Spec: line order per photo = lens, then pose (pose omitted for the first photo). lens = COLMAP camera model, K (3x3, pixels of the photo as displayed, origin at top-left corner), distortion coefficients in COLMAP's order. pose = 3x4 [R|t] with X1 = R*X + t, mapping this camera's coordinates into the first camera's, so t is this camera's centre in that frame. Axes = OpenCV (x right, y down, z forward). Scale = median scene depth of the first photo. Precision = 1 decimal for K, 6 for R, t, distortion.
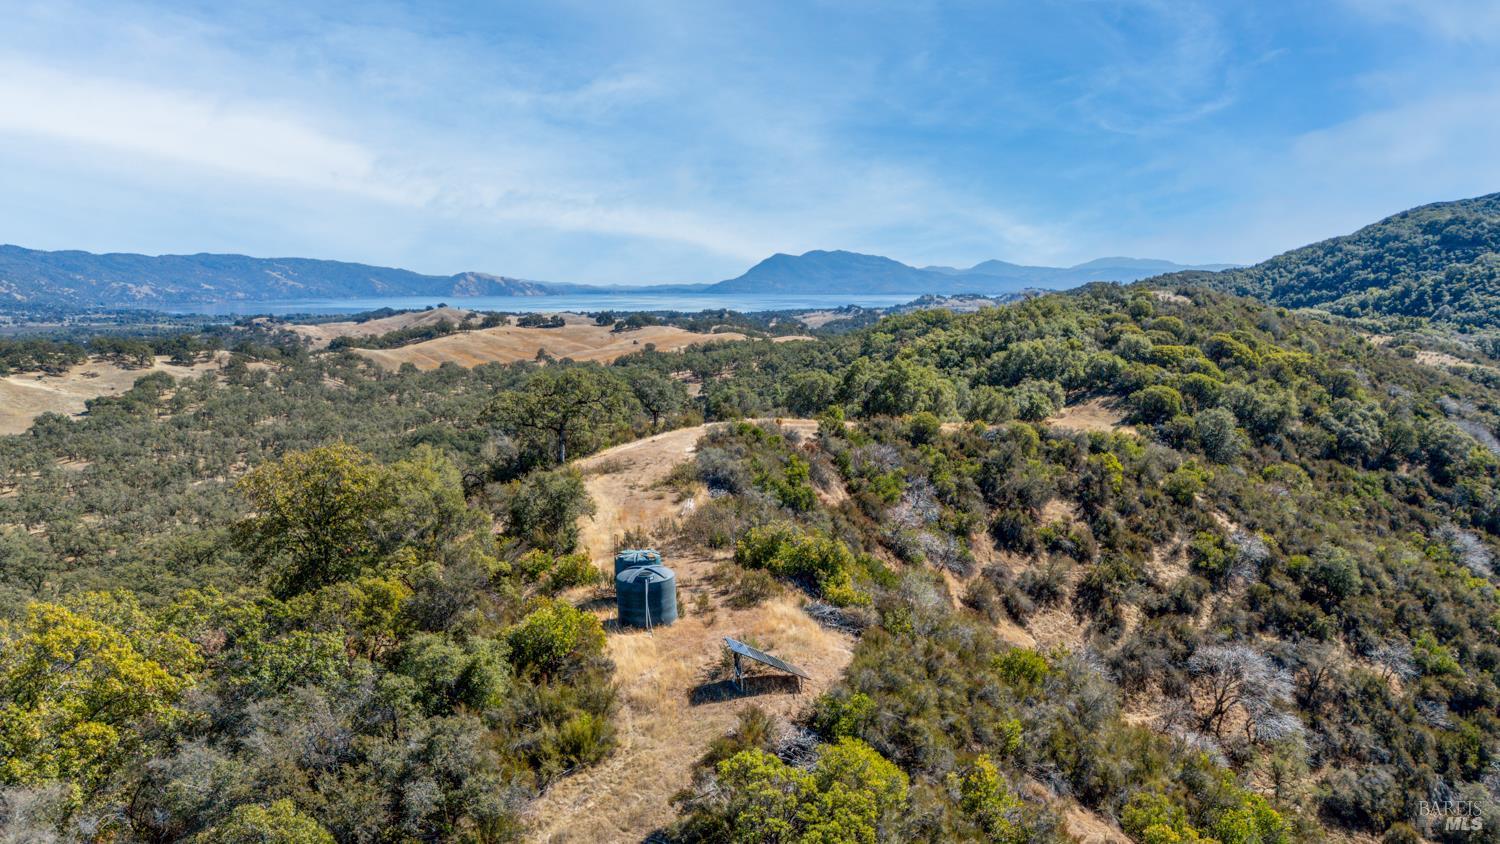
lens RADIAL K [[1111.7, 0, 754.9], [0, 1111.7, 417.9], [0, 0, 1]] dist [0.077152, -0.075373]
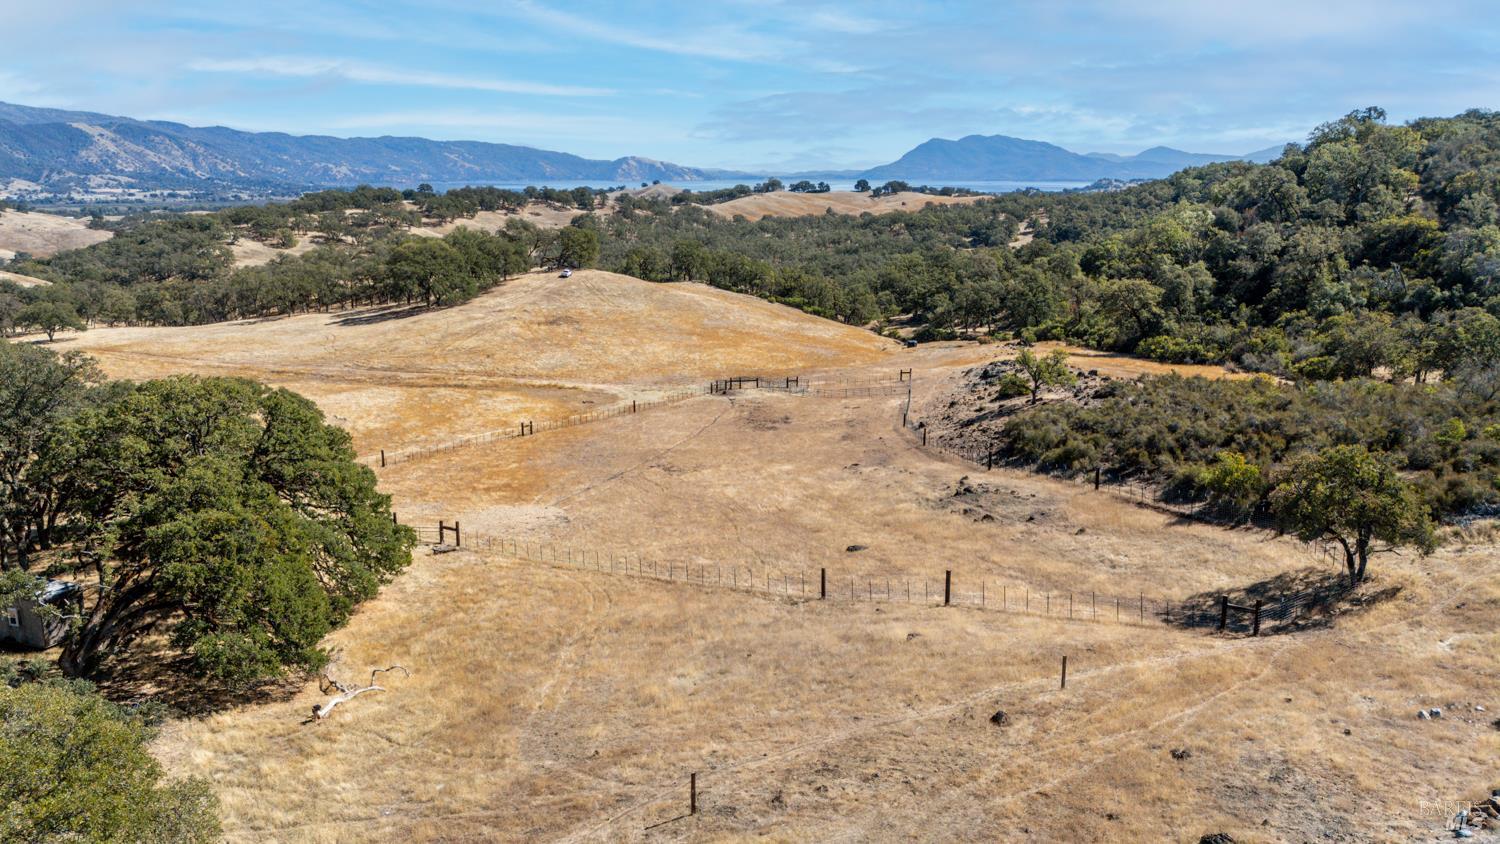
lens RADIAL K [[1104.0, 0, 751.9], [0, 1104.0, 422.0], [0, 0, 1]] dist [0.077348, -0.076523]
pose [[0.991617, 0.037130, -0.123759, -0.145836], [-0.024295, 0.994318, 0.103644, 0.053638], [0.126905, -0.099769, 0.986885, -0.227768]]
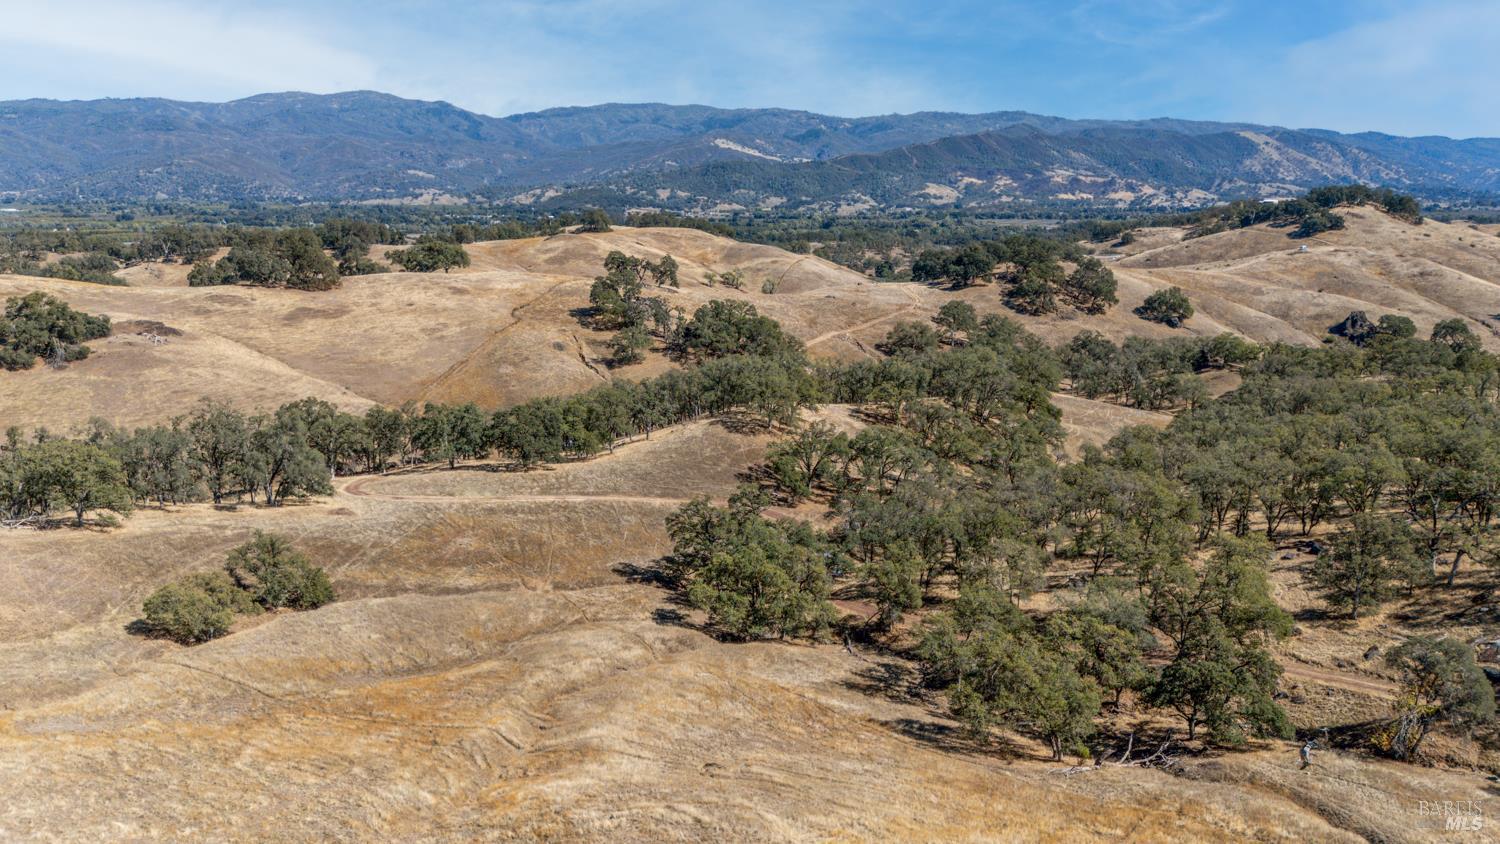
lens RADIAL K [[1117.9, 0, 750.0], [0, 1117.9, 422.0], [0, 0, 1]] dist [0.073927, -0.082053]
pose [[0.521575, 0.185307, -0.832839, -0.783184], [-0.106419, 0.982636, 0.151991, 0.041711], [0.846543, 0.009356, 0.532239, 0.145190]]
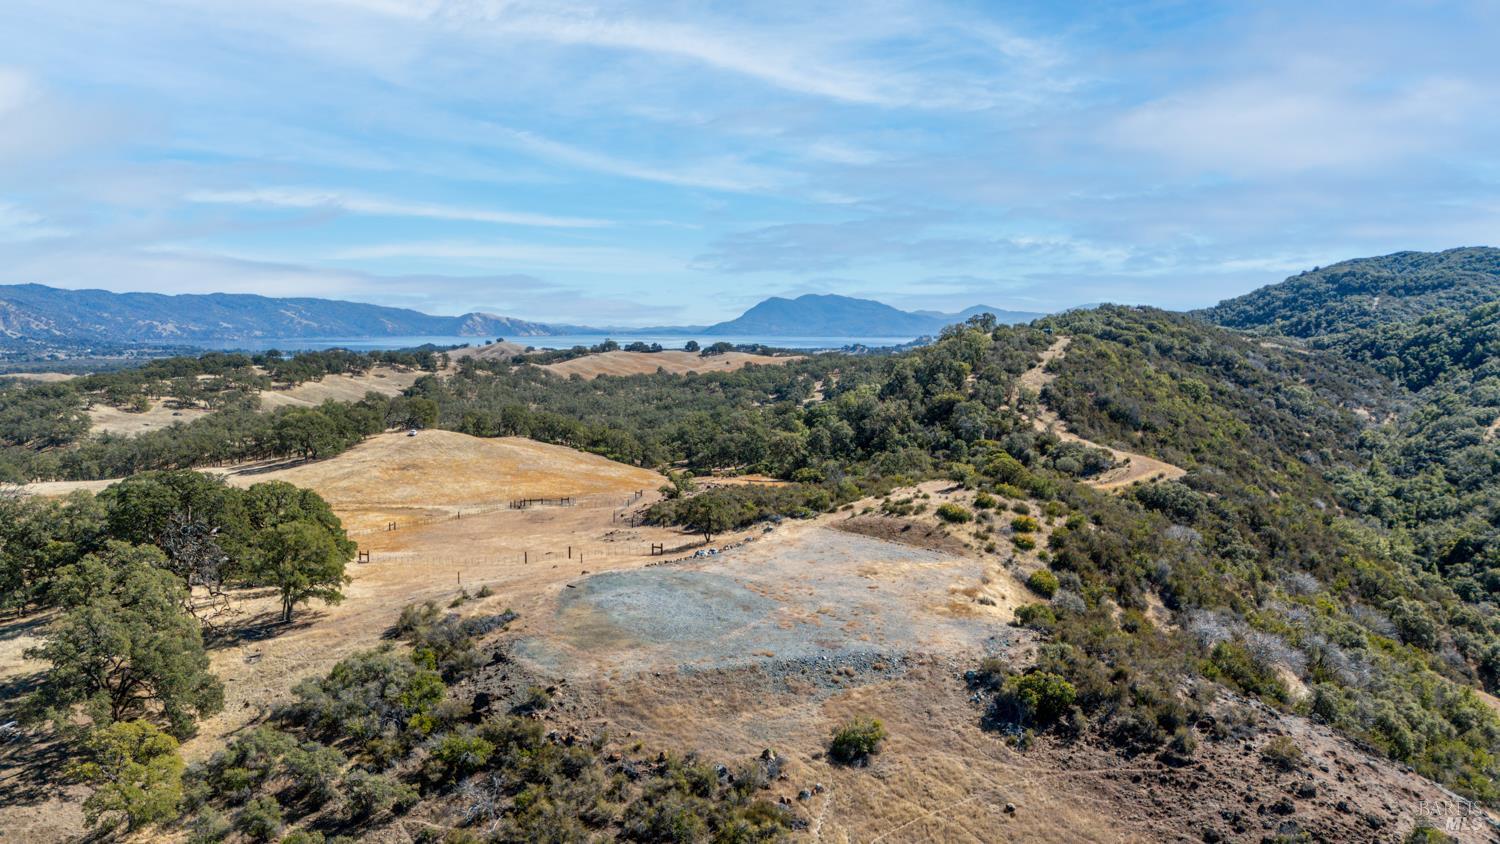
lens RADIAL K [[1104.0, 0, 751.9], [0, 1104.0, 422.0], [0, 0, 1]] dist [0.077348, -0.076523]
pose [[0.999946, 0.006483, 0.008082, -0.114864], [-0.006204, 0.999399, -0.034106, 0.054947], [-0.008298, 0.034054, 0.999386, -0.338017]]
